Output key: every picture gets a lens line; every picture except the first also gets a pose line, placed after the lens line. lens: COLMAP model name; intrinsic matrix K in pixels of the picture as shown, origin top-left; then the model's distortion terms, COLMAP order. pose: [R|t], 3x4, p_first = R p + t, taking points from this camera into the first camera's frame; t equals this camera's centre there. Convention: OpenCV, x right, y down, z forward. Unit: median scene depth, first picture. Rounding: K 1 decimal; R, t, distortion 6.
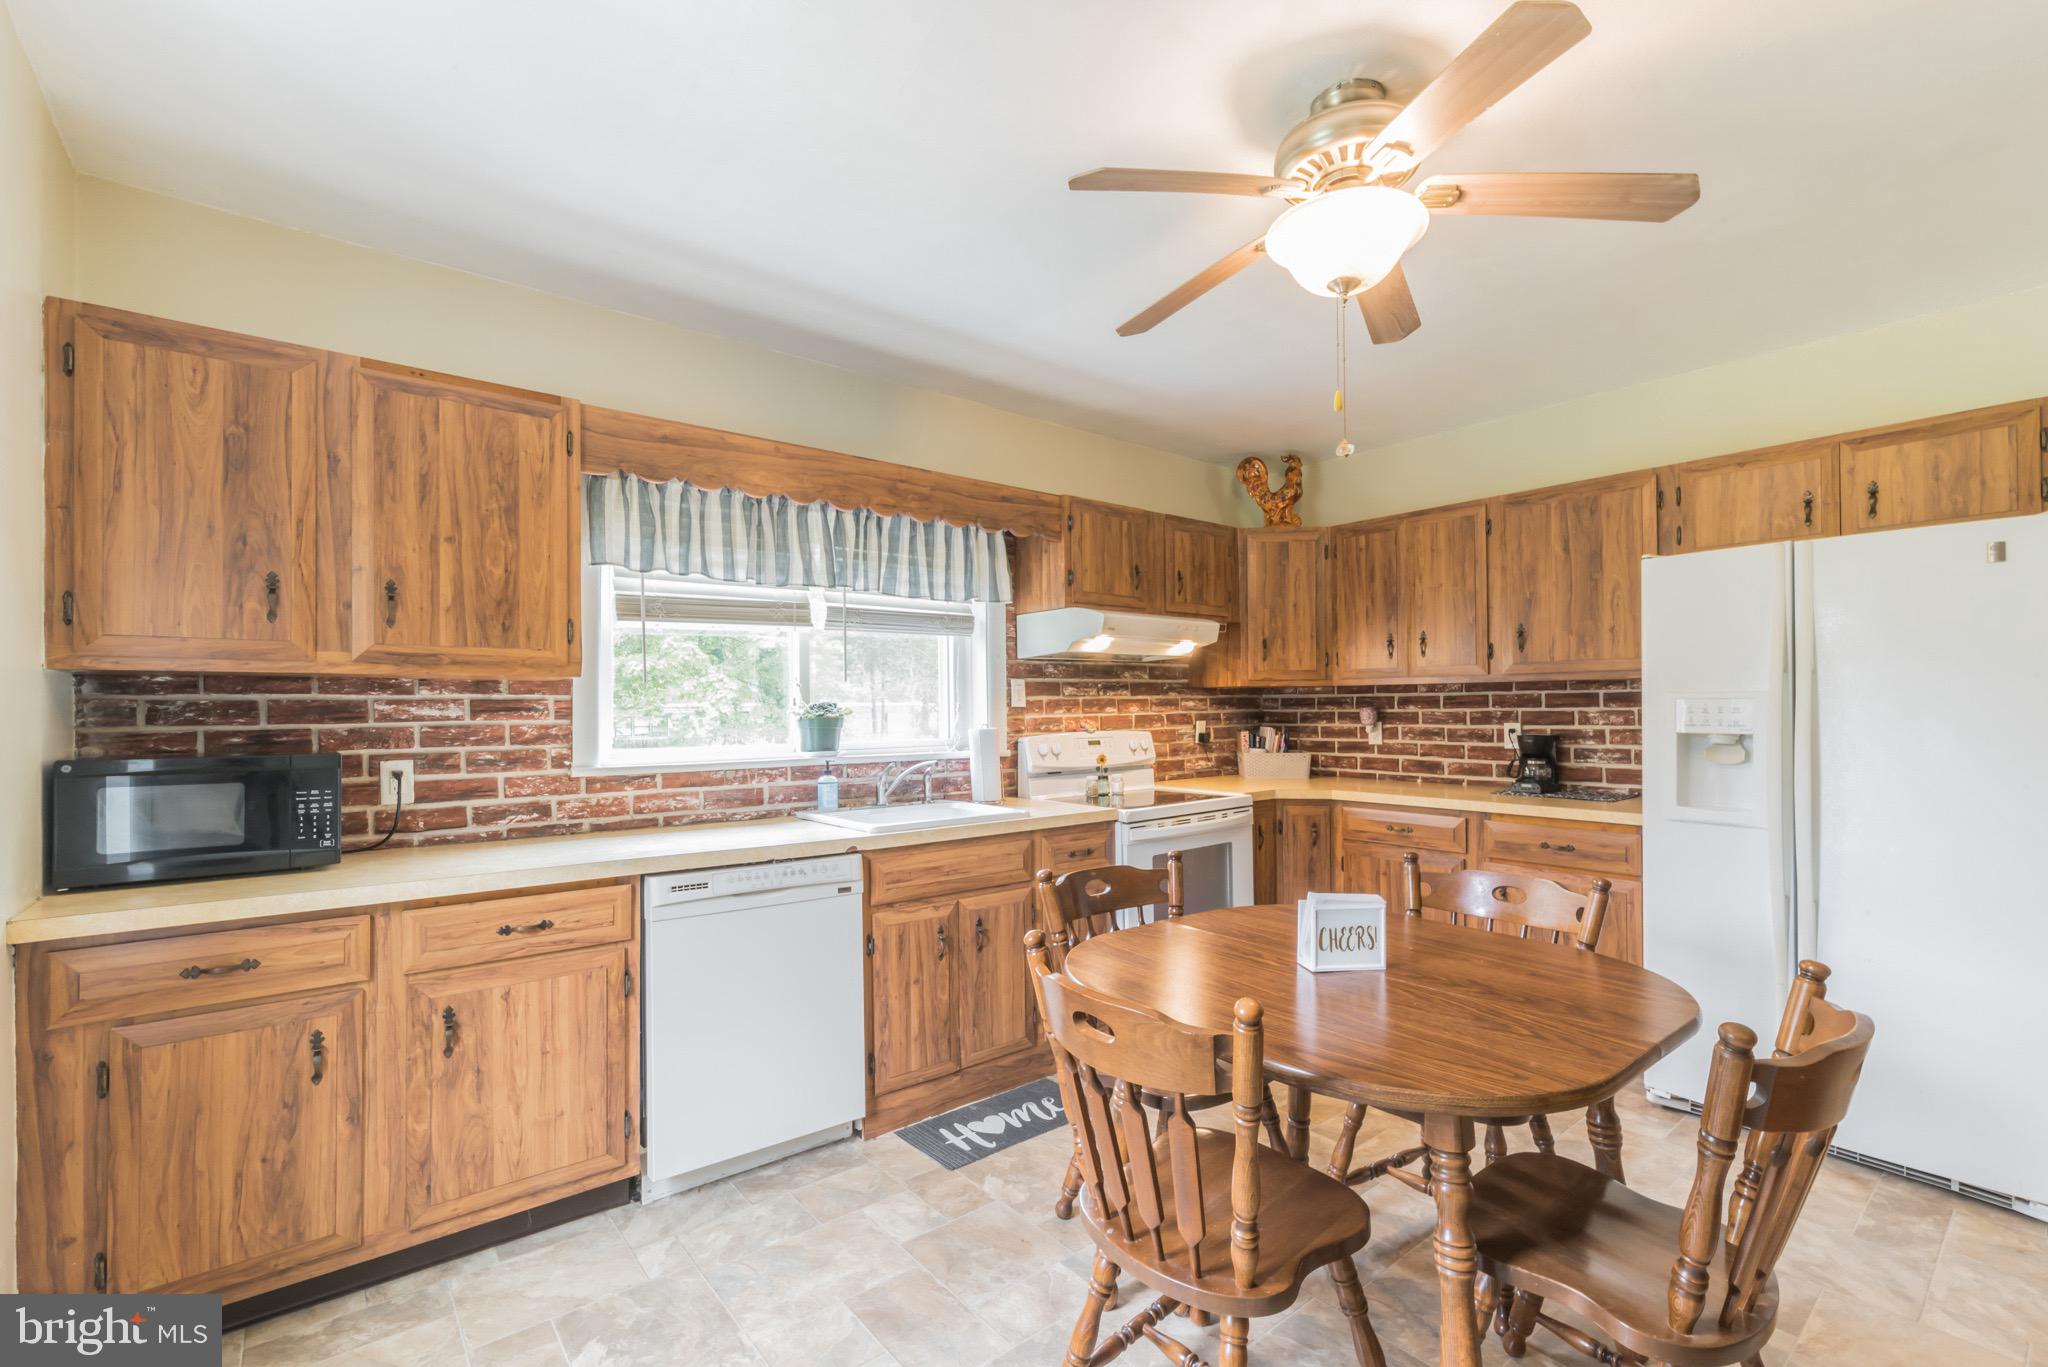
lens RADIAL K [[898.7, 0, 1039.8], [0, 898.7, 702.9], [0, 0, 1]] dist [0.011239, 0.000484]
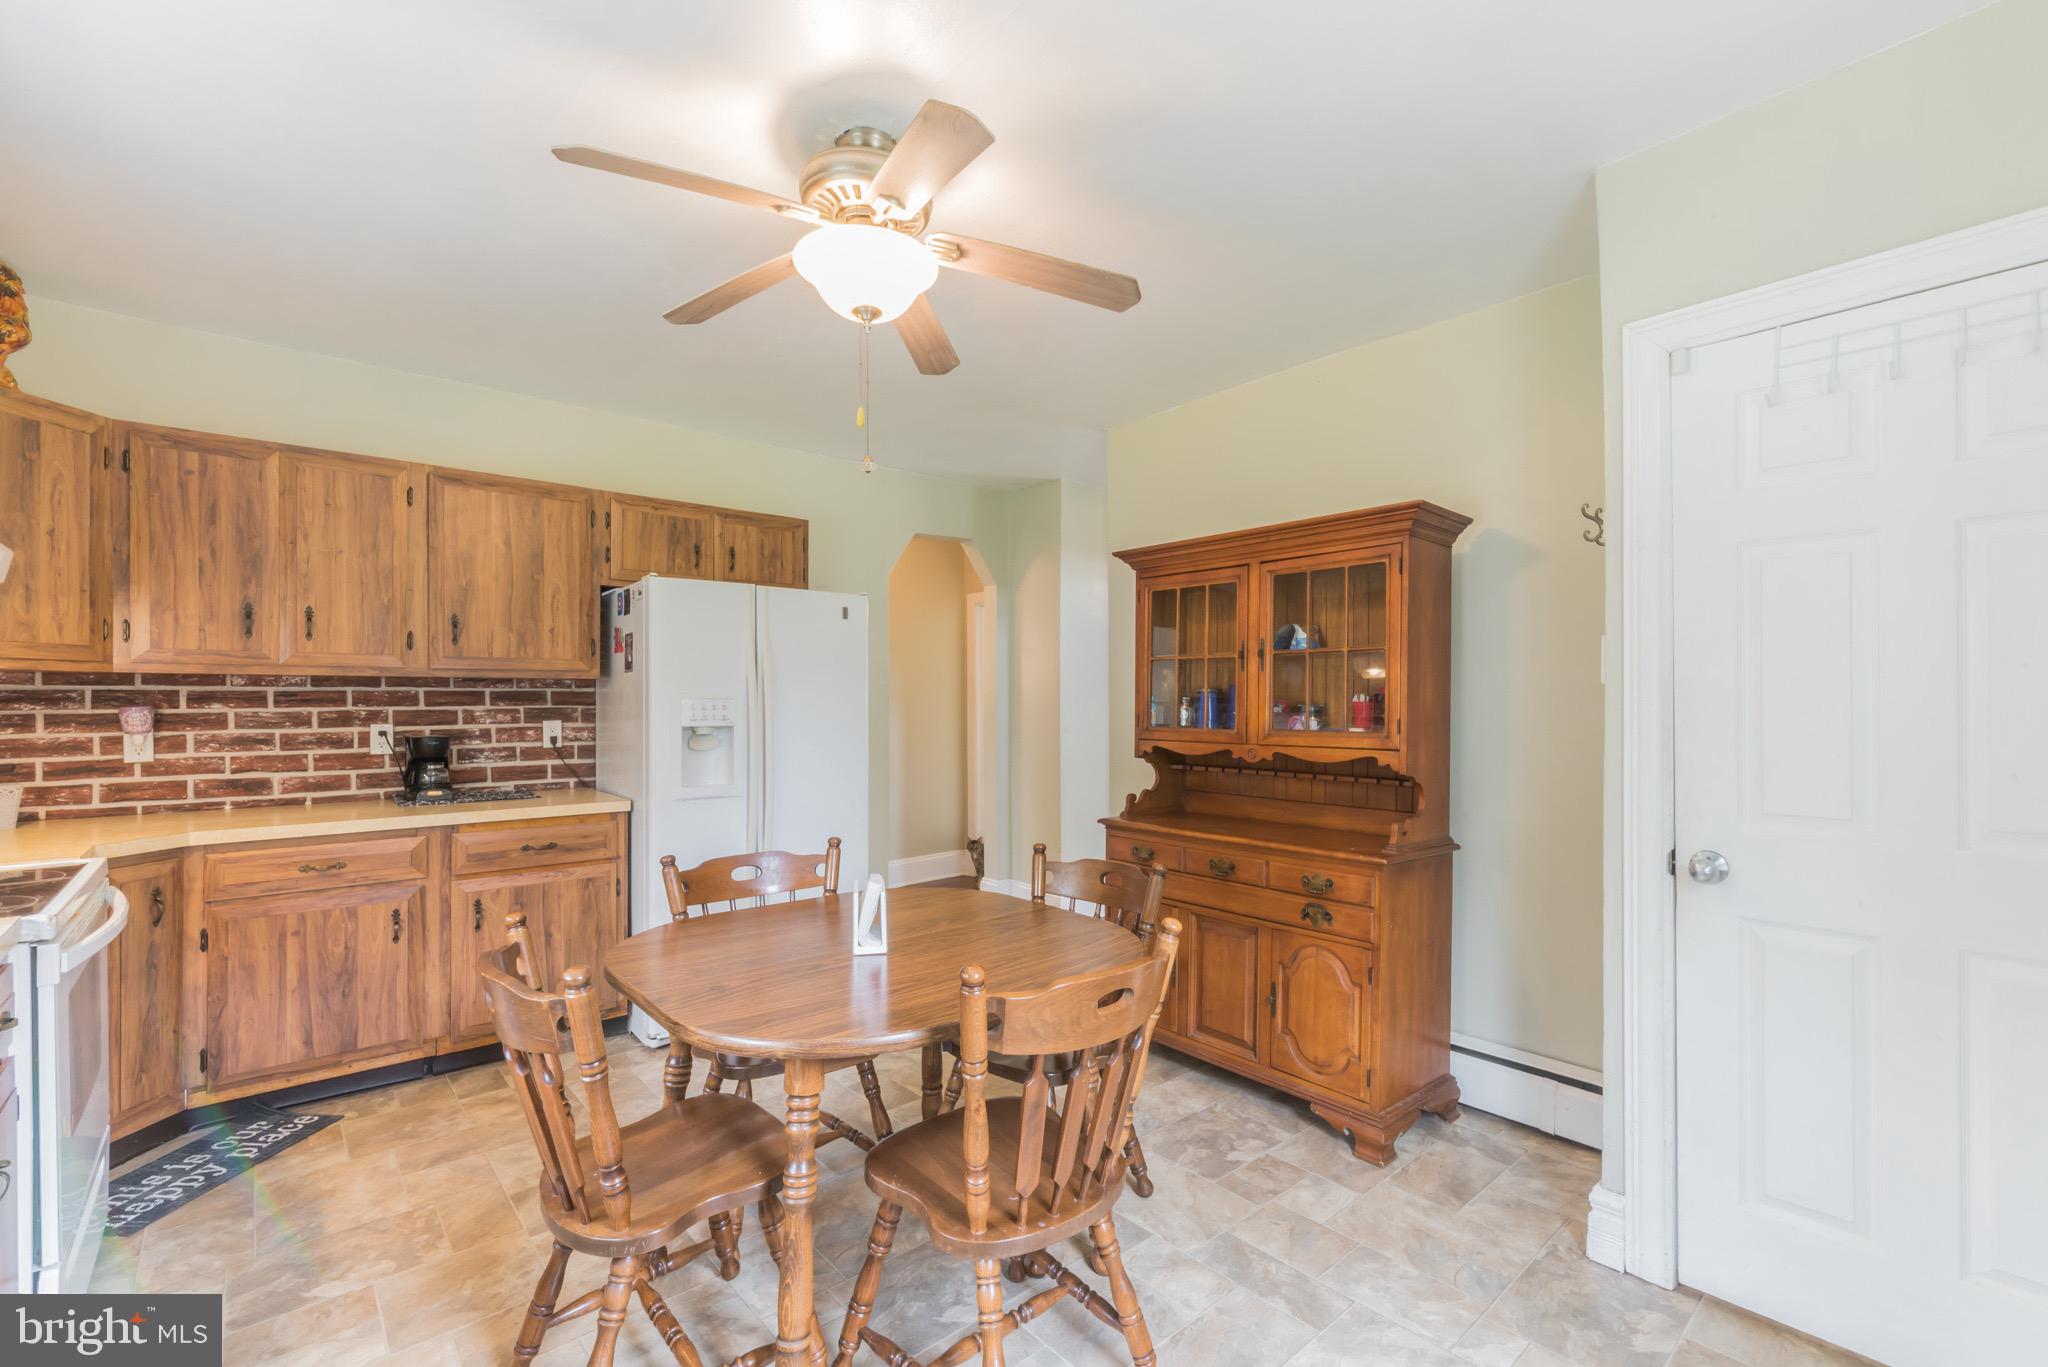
lens RADIAL K [[898.7, 0, 1055.8], [0, 898.7, 693.6], [0, 0, 1]] dist [0.011239, 0.000484]
pose [[-0.040307, 0.014490, 0.999082, -0.385937], [-0.002639, 0.999890, -0.014608, 0.004171], [-0.999184, -0.003226, -0.040265, 0.417685]]
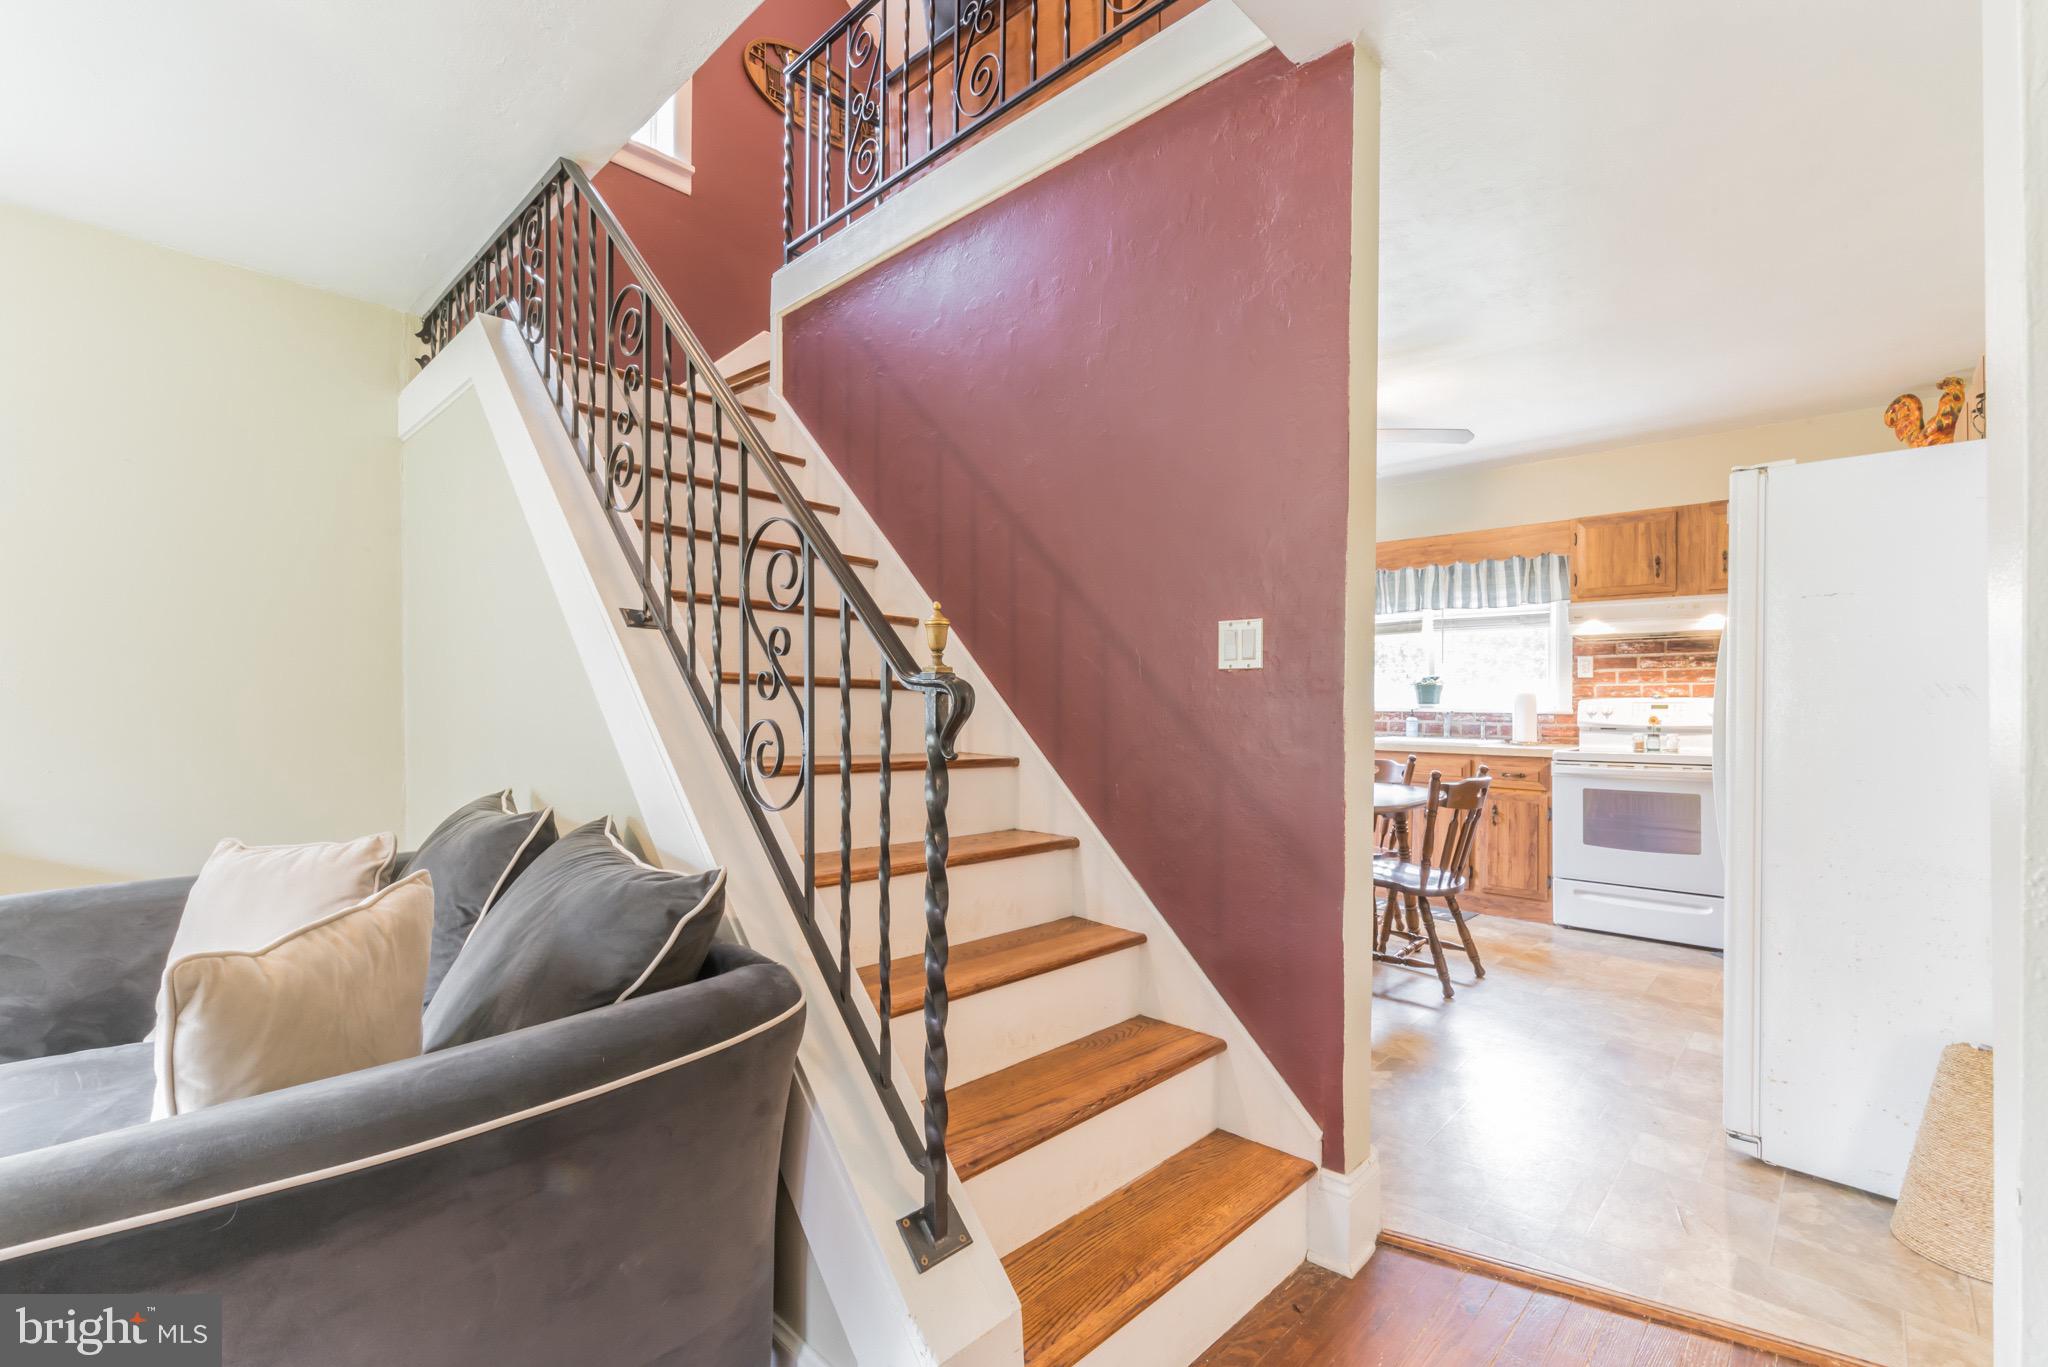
lens RADIAL K [[898.7, 0, 1044.5], [0, 898.7, 699.7], [0, 0, 1]] dist [0.011239, 0.000484]
pose [[0.140296, 0.005873, -0.990092, 1.213192], [-0.001531, 0.999982, 0.005715, 0.031501], [0.990108, 0.000714, 0.140302, 0.027095]]
